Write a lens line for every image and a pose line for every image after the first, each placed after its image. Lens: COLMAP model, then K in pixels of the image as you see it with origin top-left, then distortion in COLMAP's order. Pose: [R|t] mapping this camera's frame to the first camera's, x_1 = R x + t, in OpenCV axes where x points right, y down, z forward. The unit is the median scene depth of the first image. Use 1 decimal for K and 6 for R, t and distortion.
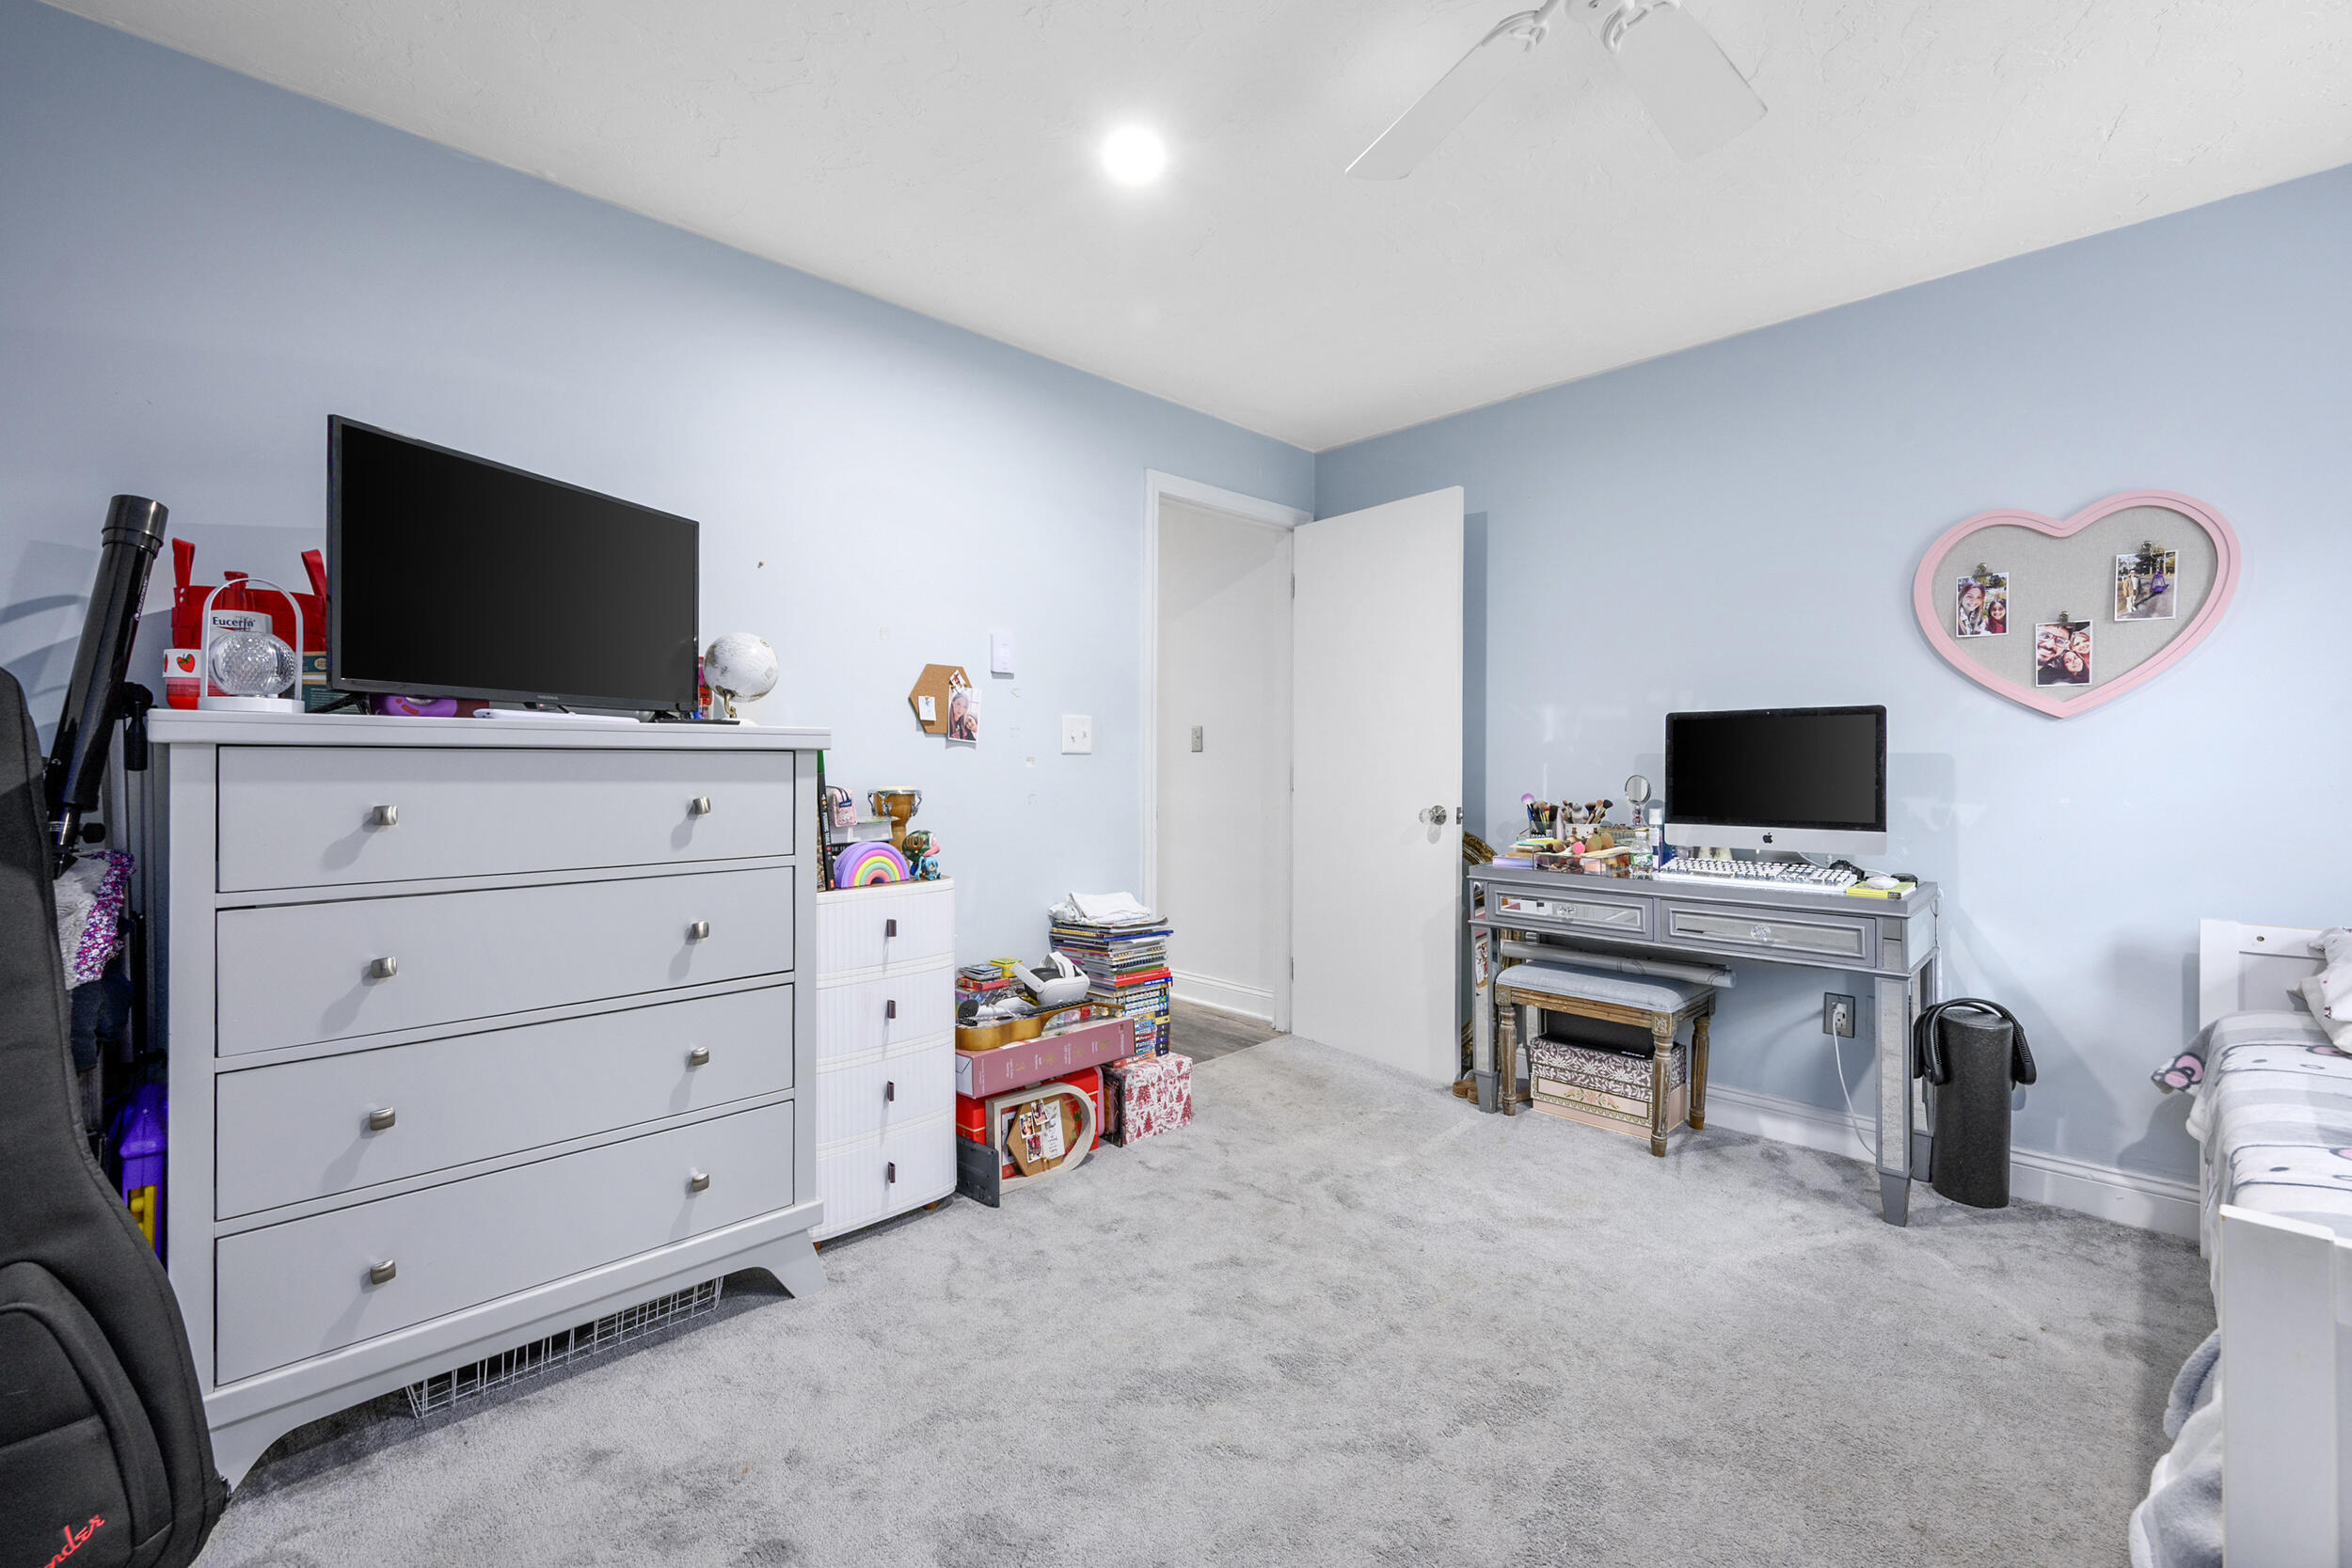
lens RADIAL K [[993.1, 0, 1187.9], [0, 993.1, 770.3], [0, 0, 1]] dist [0.001233, 0.000684]
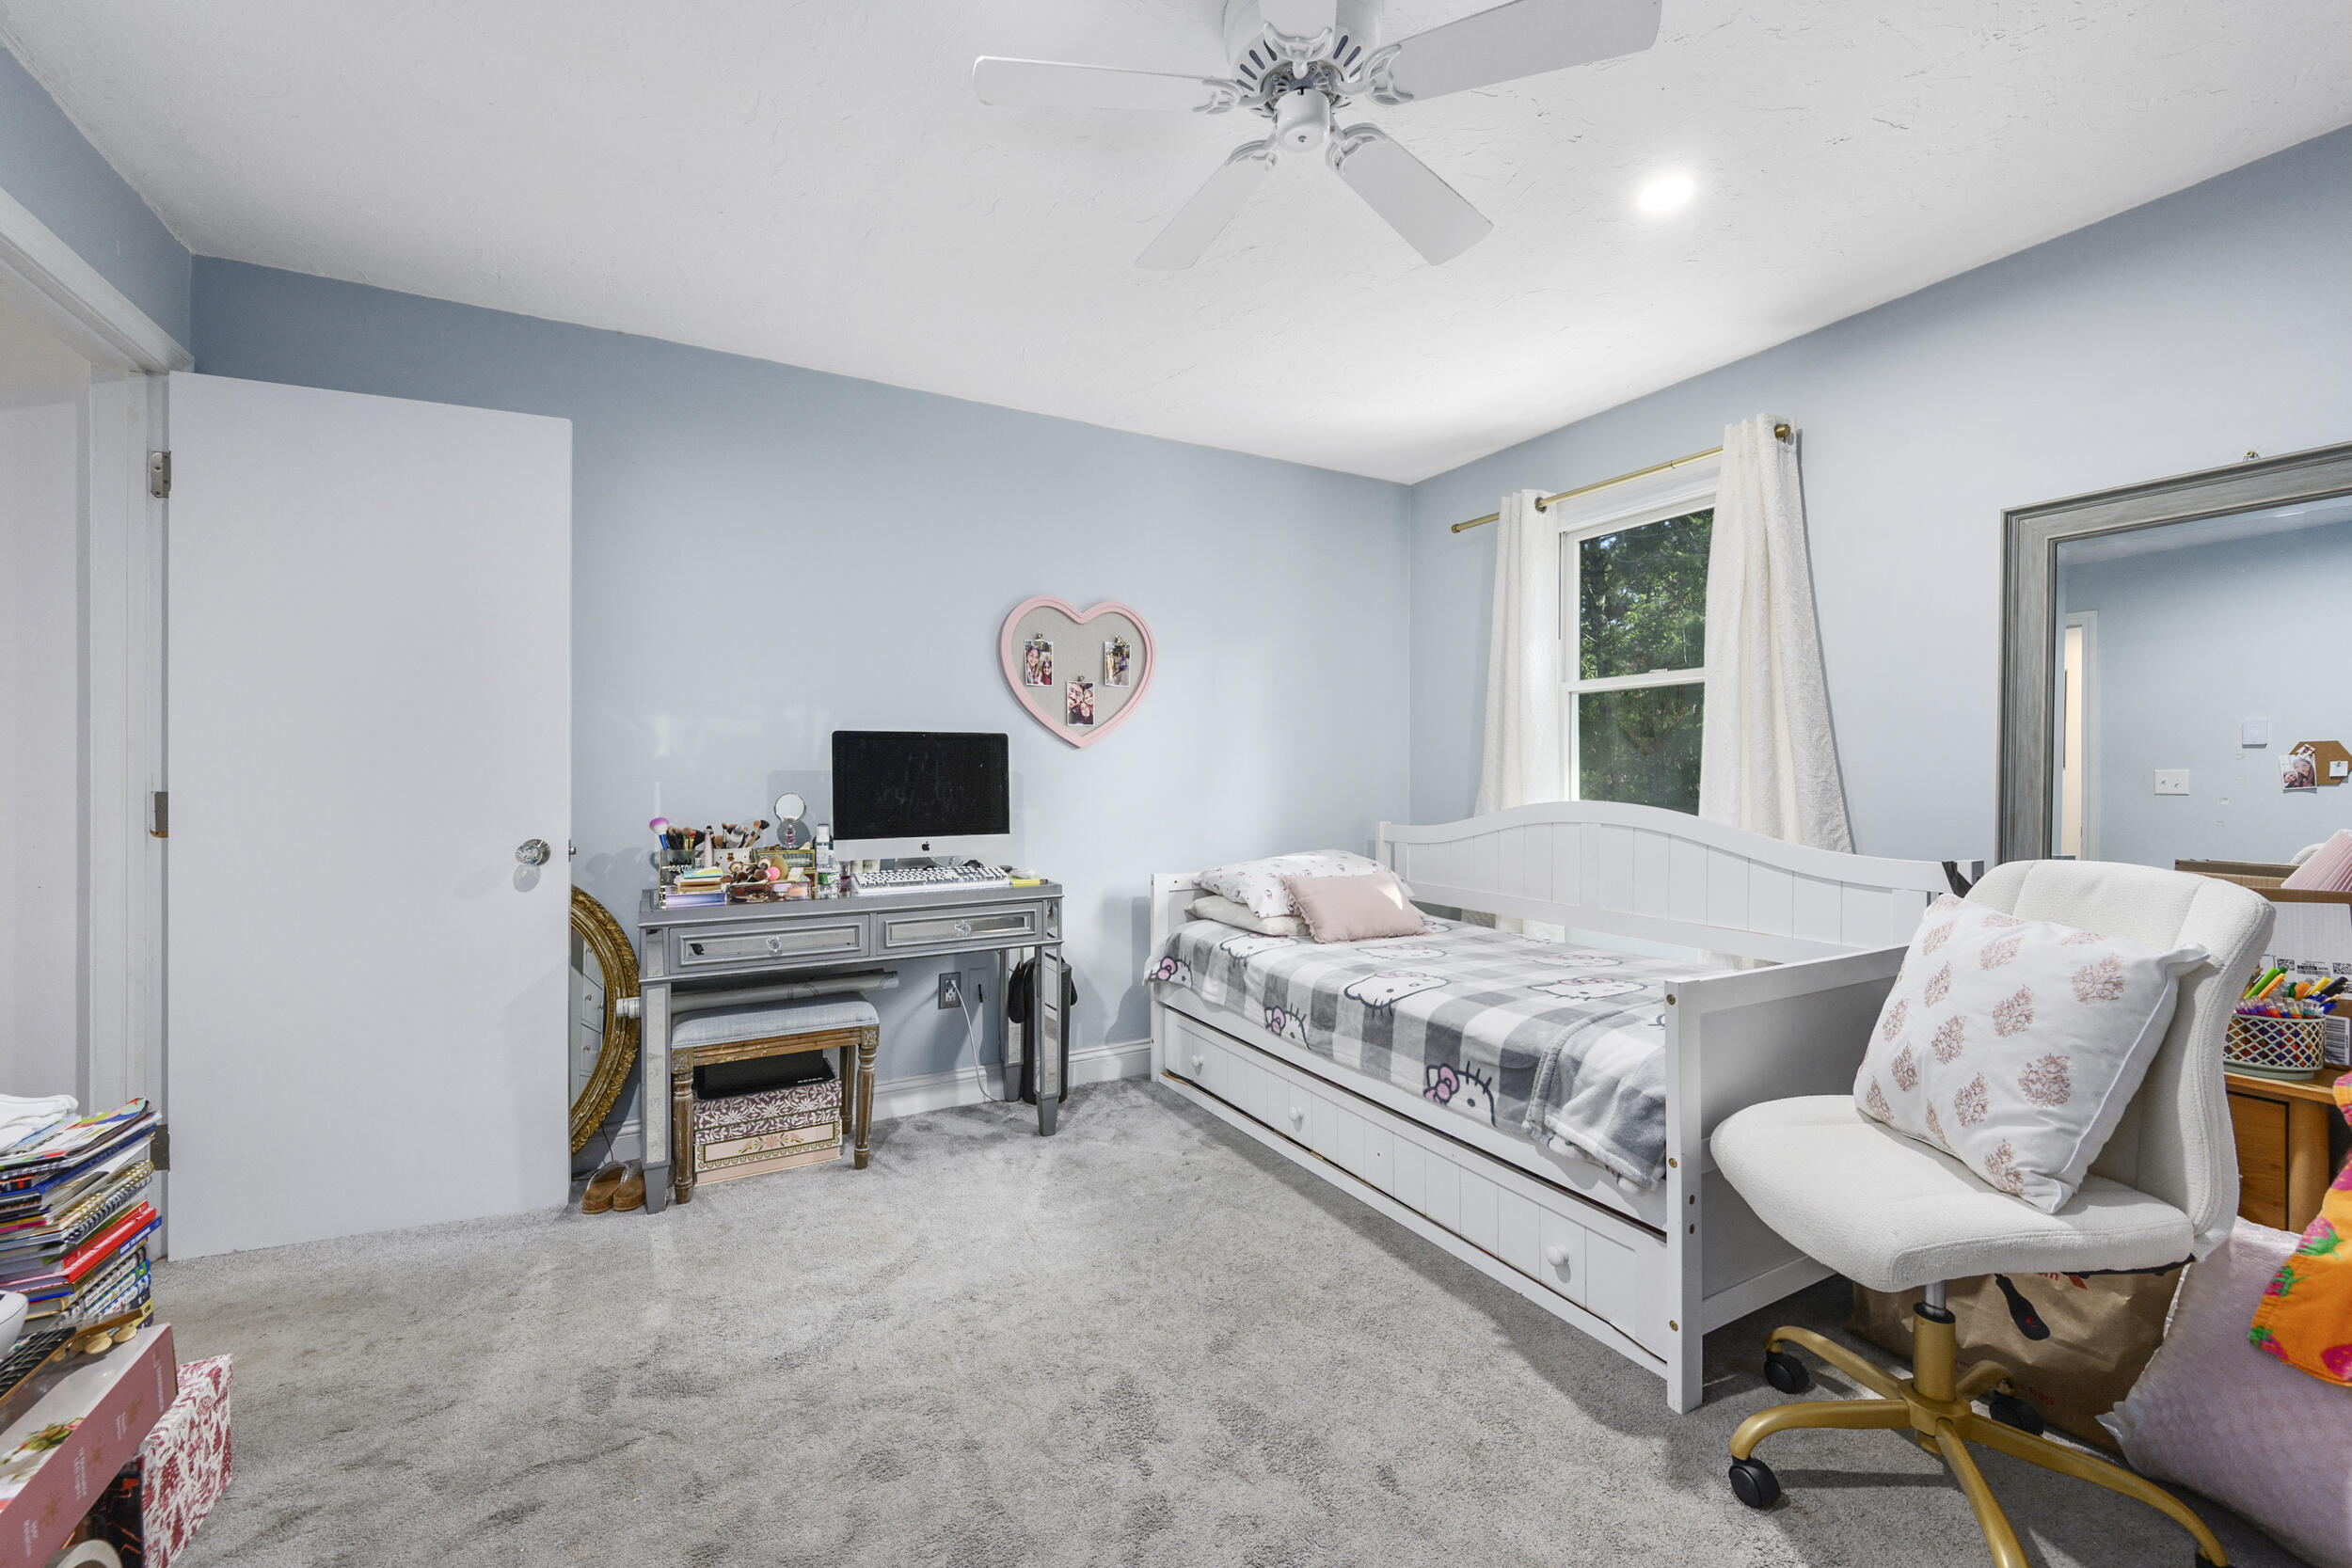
lens RADIAL K [[954.0, 0, 1184.1], [0, 954.0, 778.0], [0, 0, 1]] dist [0.002052, -0.000462]
pose [[0.275592, -0.006852, 0.961250, -0.391289], [0.008615, 0.999952, 0.004658, -0.012519], [-0.961236, 0.006997, 0.275638, 0.437262]]
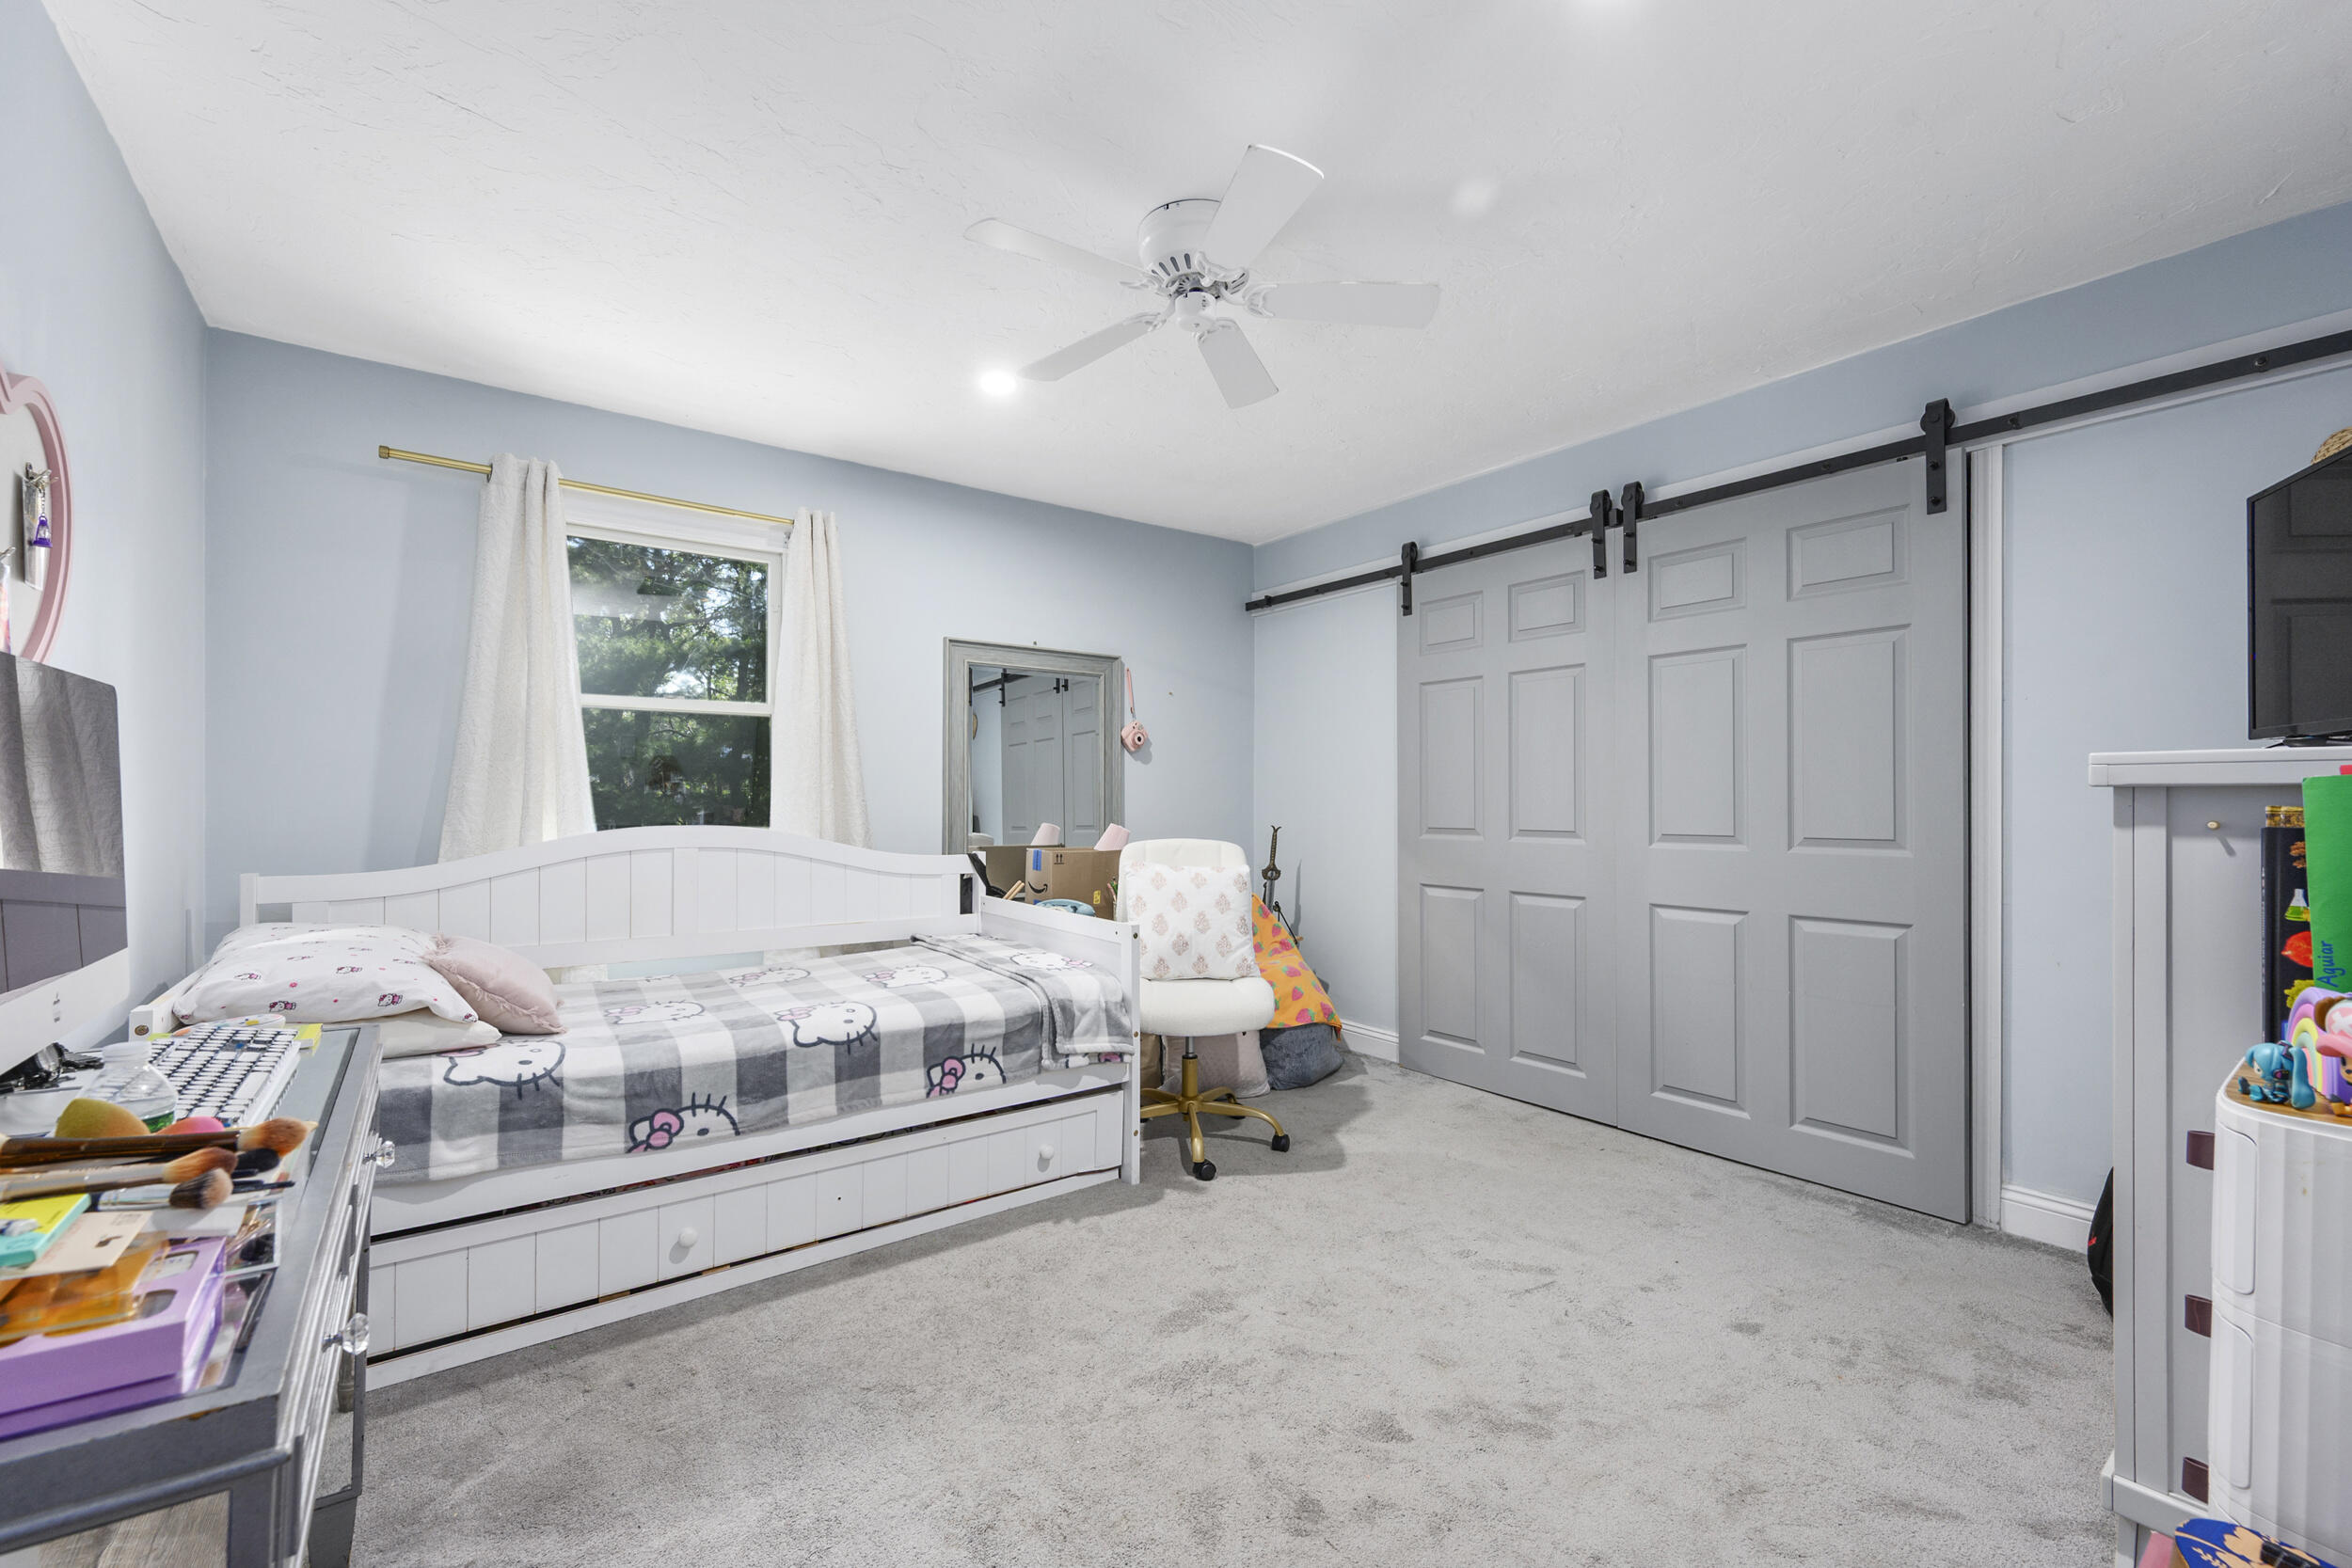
lens RADIAL K [[993.1, 0, 1172.0], [0, 993.1, 795.7], [0, 0, 1]] dist [0.001233, 0.000684]
pose [[-0.991674, -0.004871, 0.128681, 0.131779], [-0.004909, 0.999988, 0.000025, -0.013385], [-0.128680, -0.000607, -0.991686, 1.385149]]
